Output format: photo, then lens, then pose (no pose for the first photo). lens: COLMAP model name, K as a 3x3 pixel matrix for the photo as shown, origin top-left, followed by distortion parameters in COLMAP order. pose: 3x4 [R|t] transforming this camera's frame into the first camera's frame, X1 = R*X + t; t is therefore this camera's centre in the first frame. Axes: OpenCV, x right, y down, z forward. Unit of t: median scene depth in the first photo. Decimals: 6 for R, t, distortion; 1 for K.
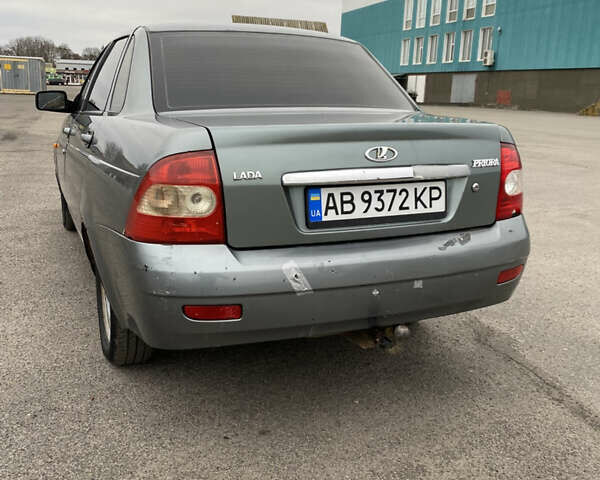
lens RADIAL K [[602.9, 0, 299.6], [0, 602.9, 217.2], [0, 0, 1]] dist [0.084839, -0.181176]
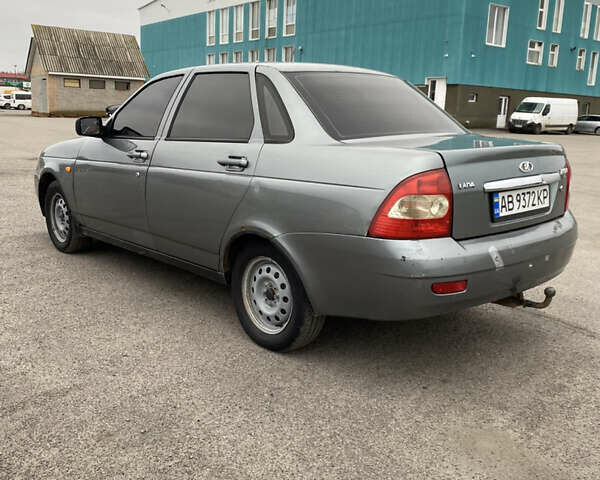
lens RADIAL K [[602.9, 0, 299.6], [0, 602.9, 217.2], [0, 0, 1]] dist [0.084839, -0.181176]
pose [[0.946980, -0.057992, 0.316014, -0.811627], [0.064591, 0.997857, -0.010438, -0.006840], [-0.314732, 0.030296, 0.948697, -0.175179]]
